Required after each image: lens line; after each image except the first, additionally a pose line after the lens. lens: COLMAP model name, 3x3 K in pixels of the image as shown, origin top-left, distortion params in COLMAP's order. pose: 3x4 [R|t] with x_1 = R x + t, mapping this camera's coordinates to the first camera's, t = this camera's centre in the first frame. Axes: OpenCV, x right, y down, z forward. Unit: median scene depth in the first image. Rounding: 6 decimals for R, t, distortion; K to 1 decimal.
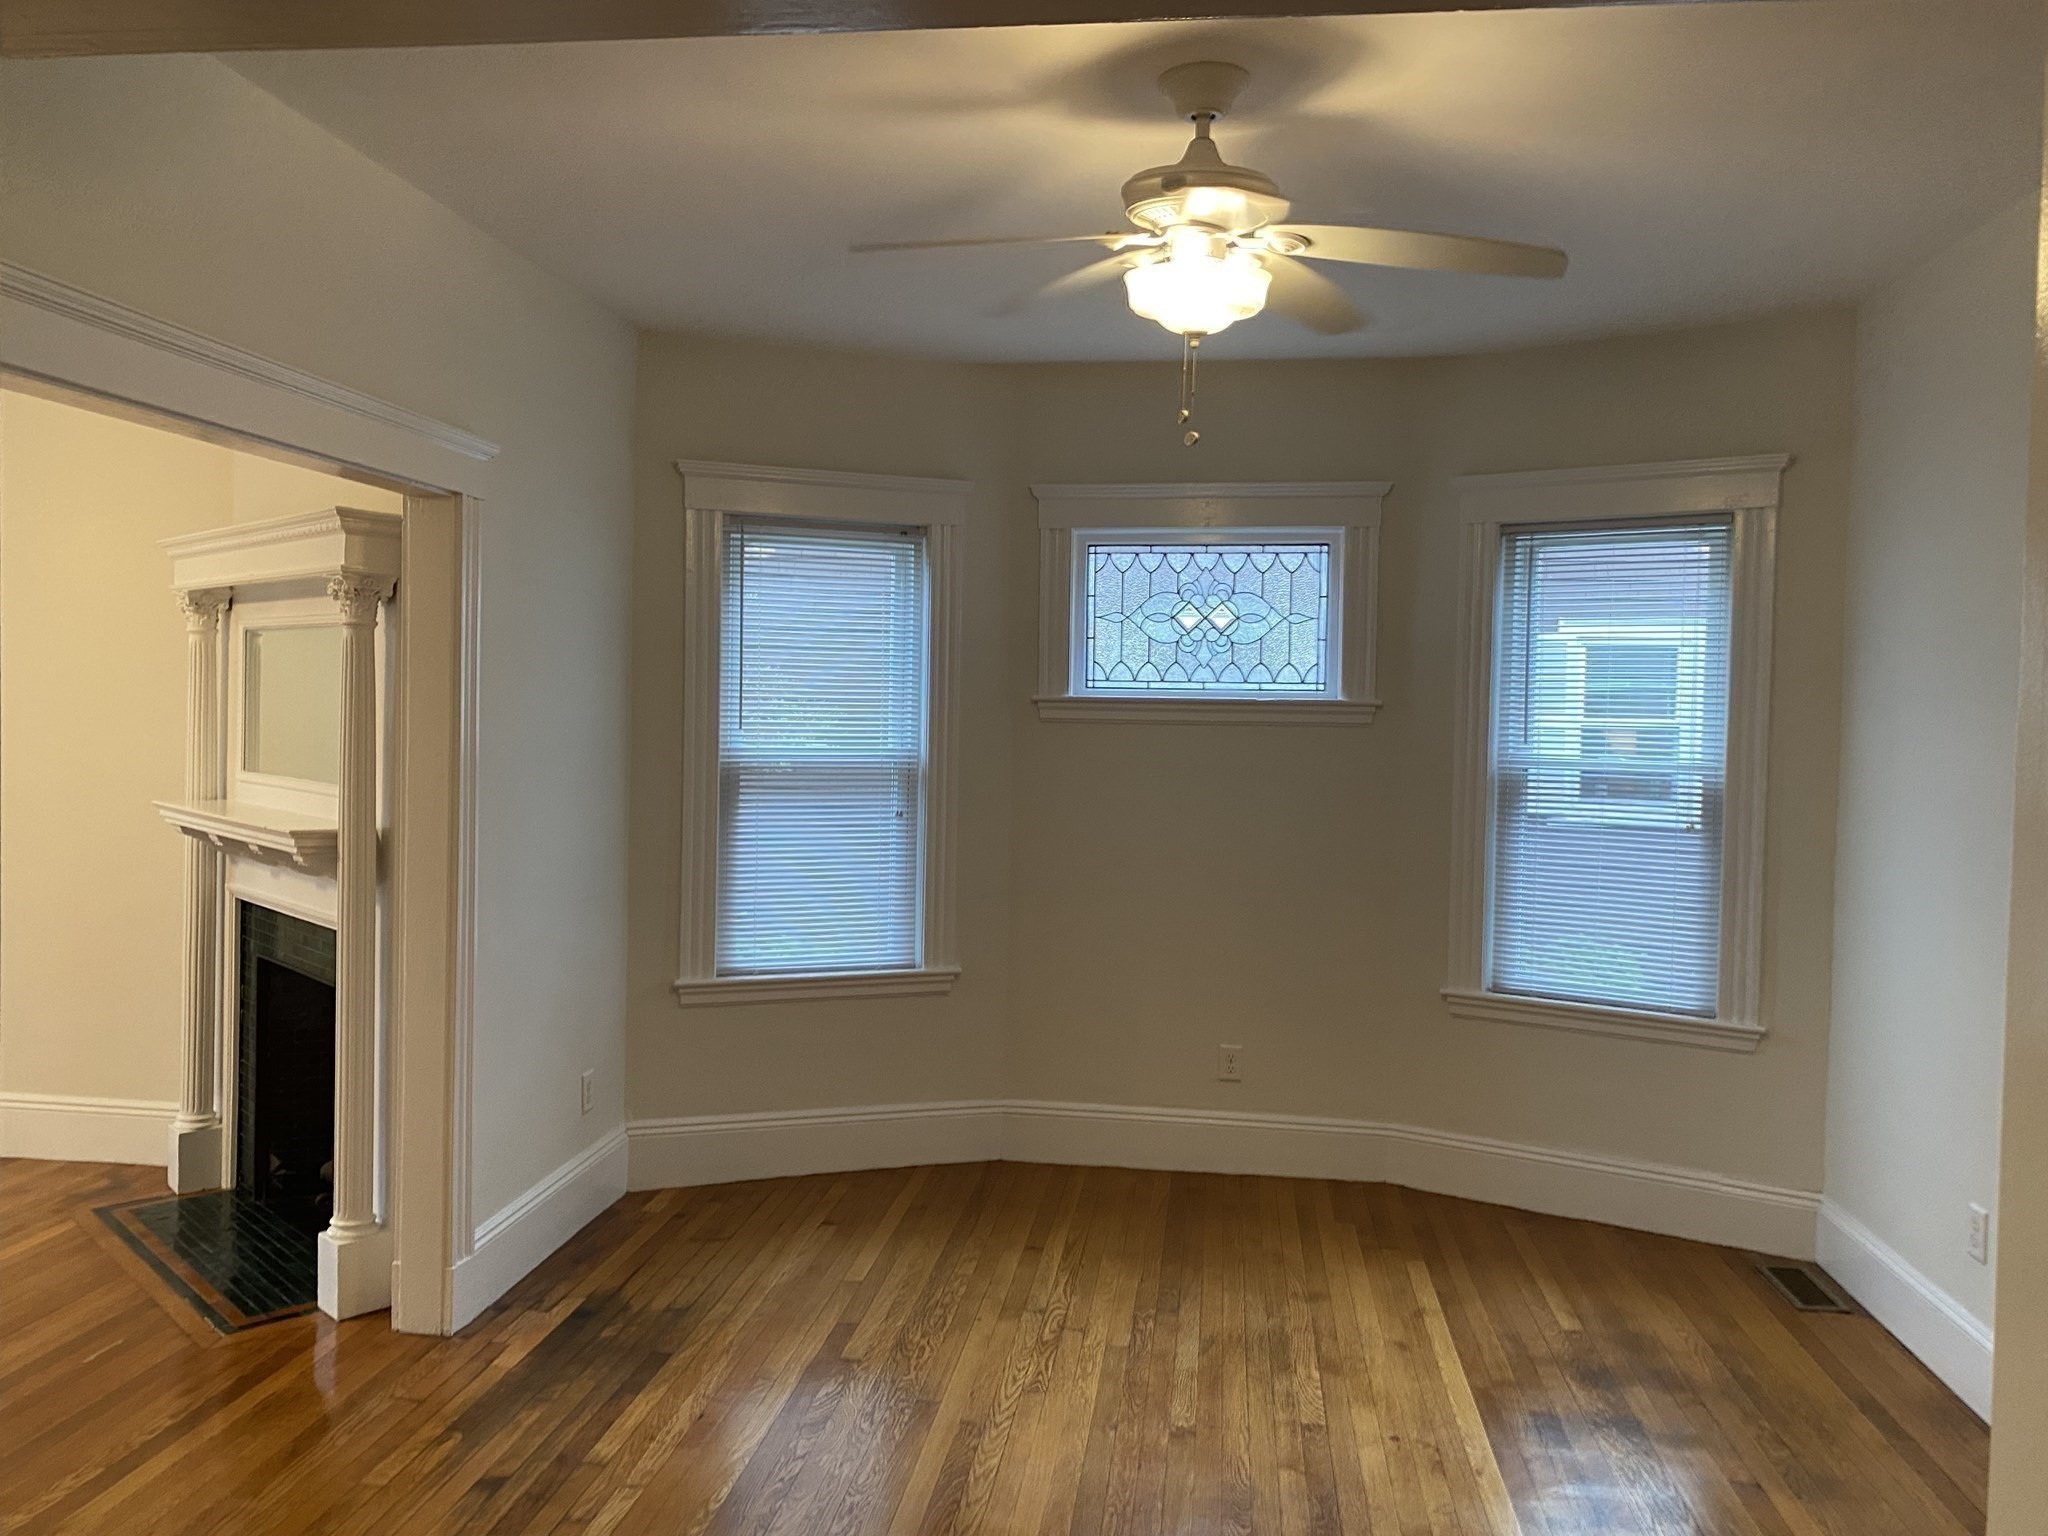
lens RADIAL K [[1562.6, 0, 1024.0], [0, 1562.6, 768.0], [0, 0, 1]] dist [0.008776, 0.000749]
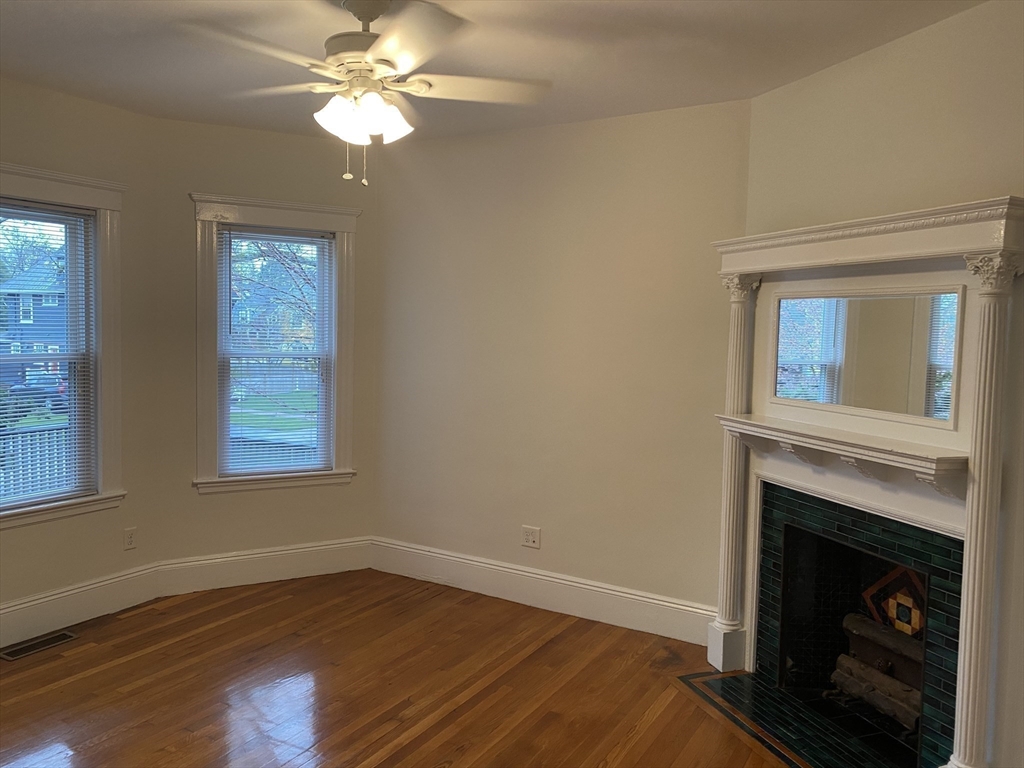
lens RADIAL K [[774.6, 0, 512.0], [0, 774.6, 384.0], [0, 0, 1]] dist [-0.003186, -0.000915]
pose [[0.917086, 0.024850, -0.397915, -0.430752], [-0.015356, 0.999517, 0.027028, -0.025064], [0.398394, -0.018677, 0.917024, 0.232197]]
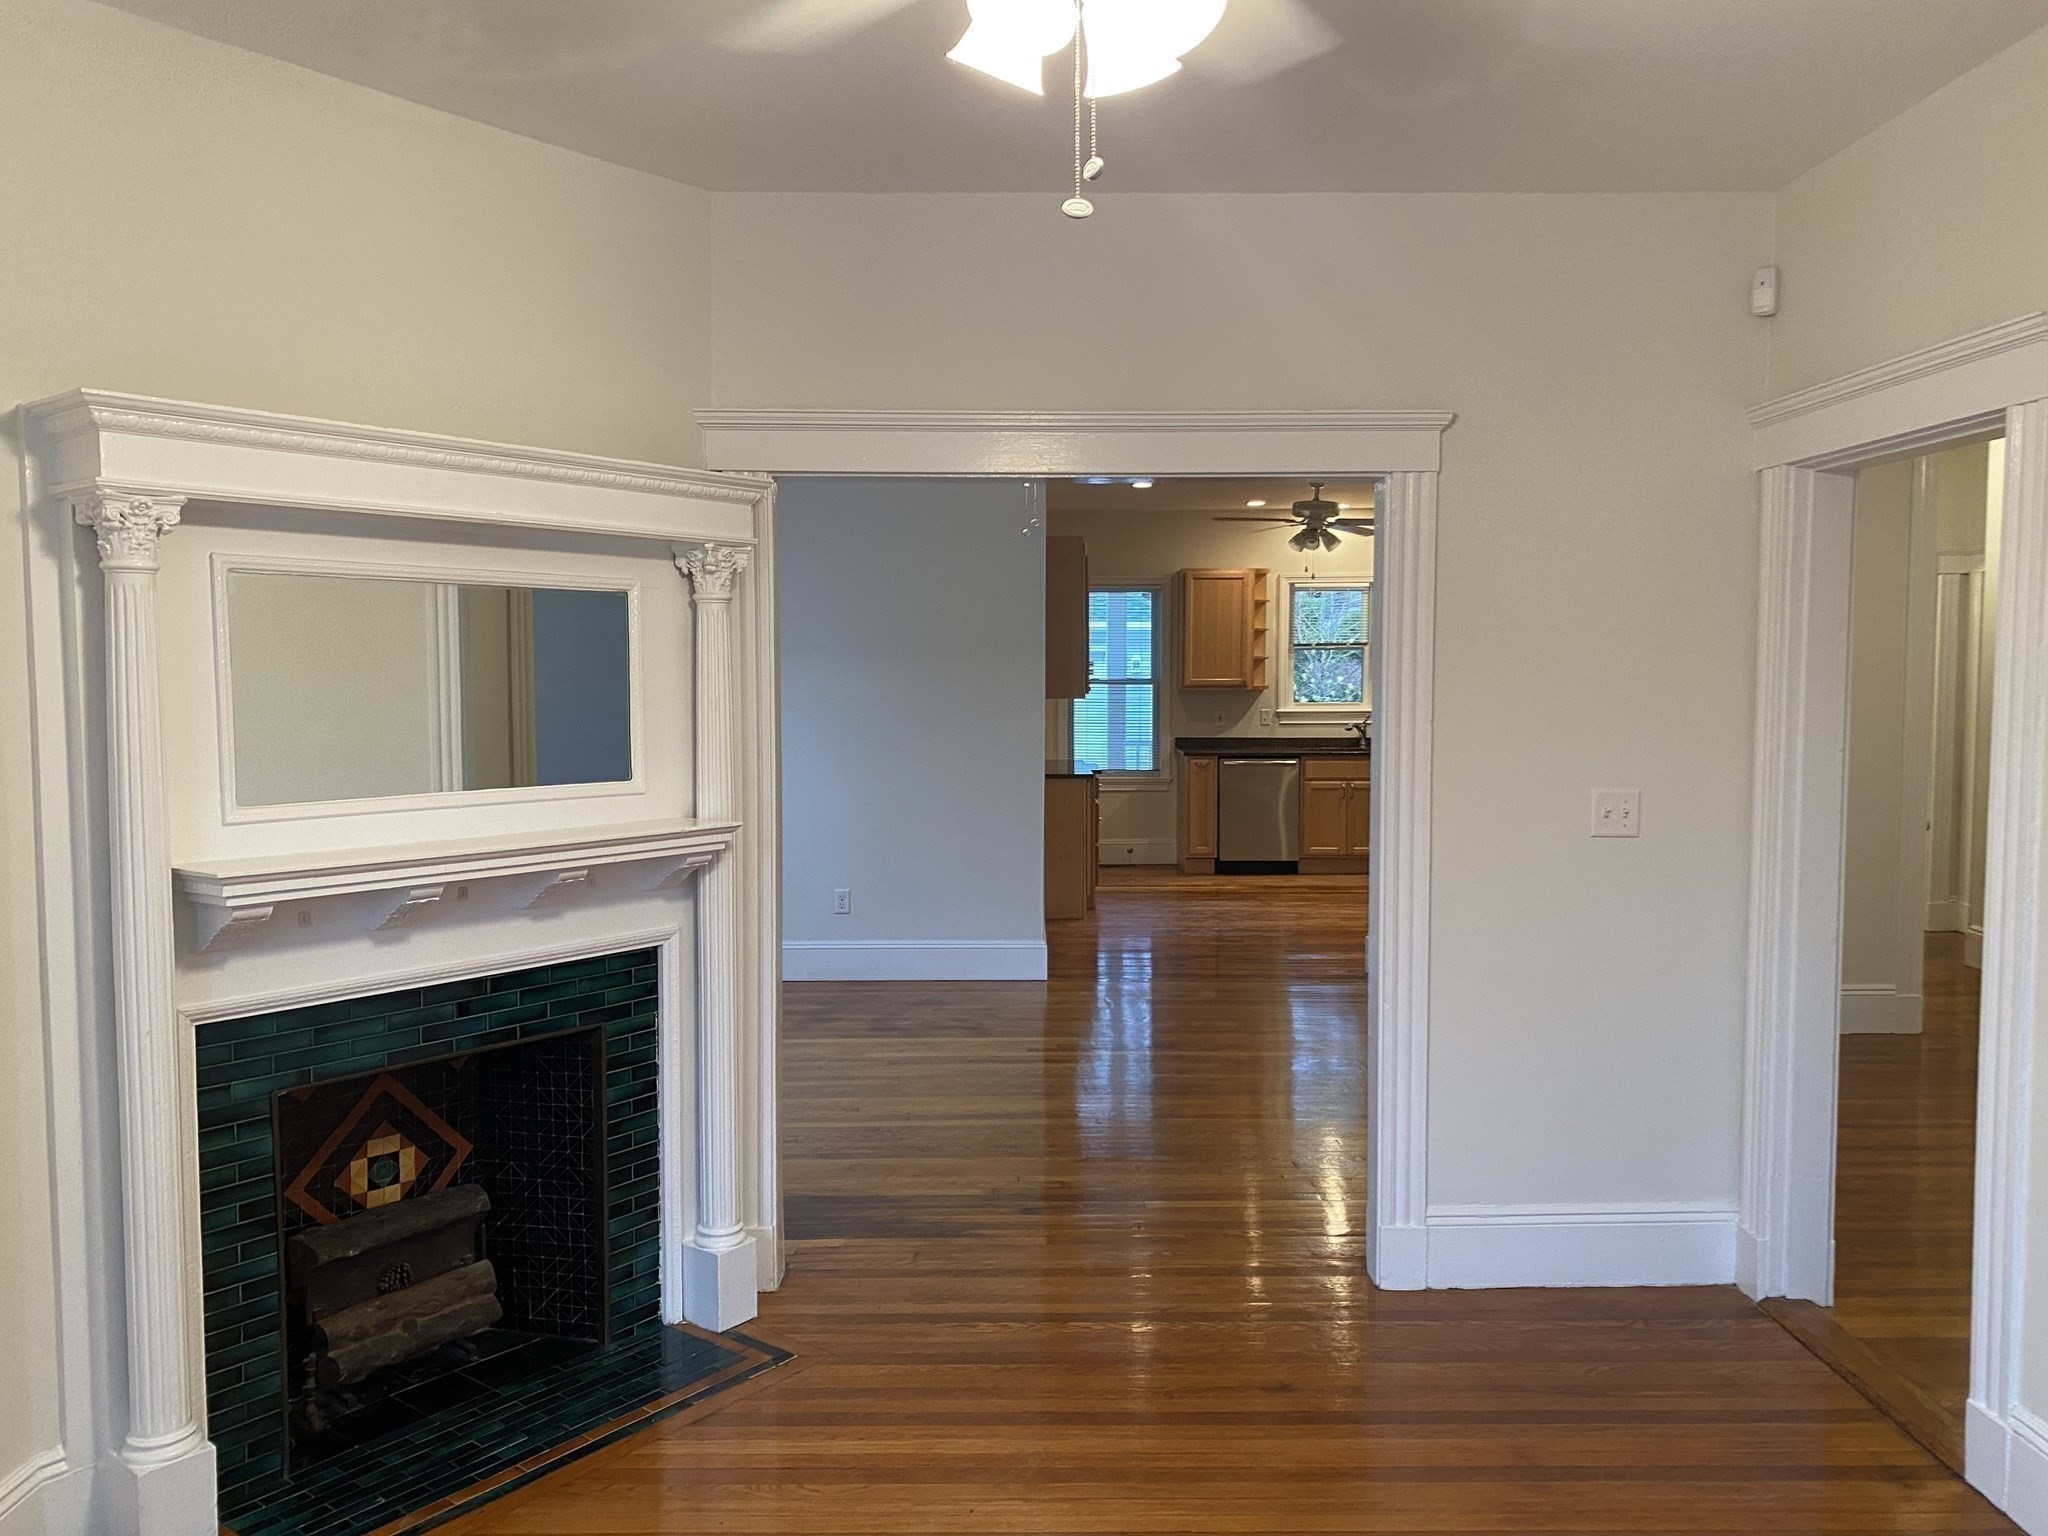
lens RADIAL K [[1549.3, 0, 1024.0], [0, 1549.3, 768.0], [0, 0, 1]] dist [-0.003186, -0.000915]
pose [[-0.147386, -0.088676, 0.985096, -1.113522], [0.035103, 0.994876, 0.094809, -0.058104], [-0.988456, 0.048554, -0.143518, 0.772133]]
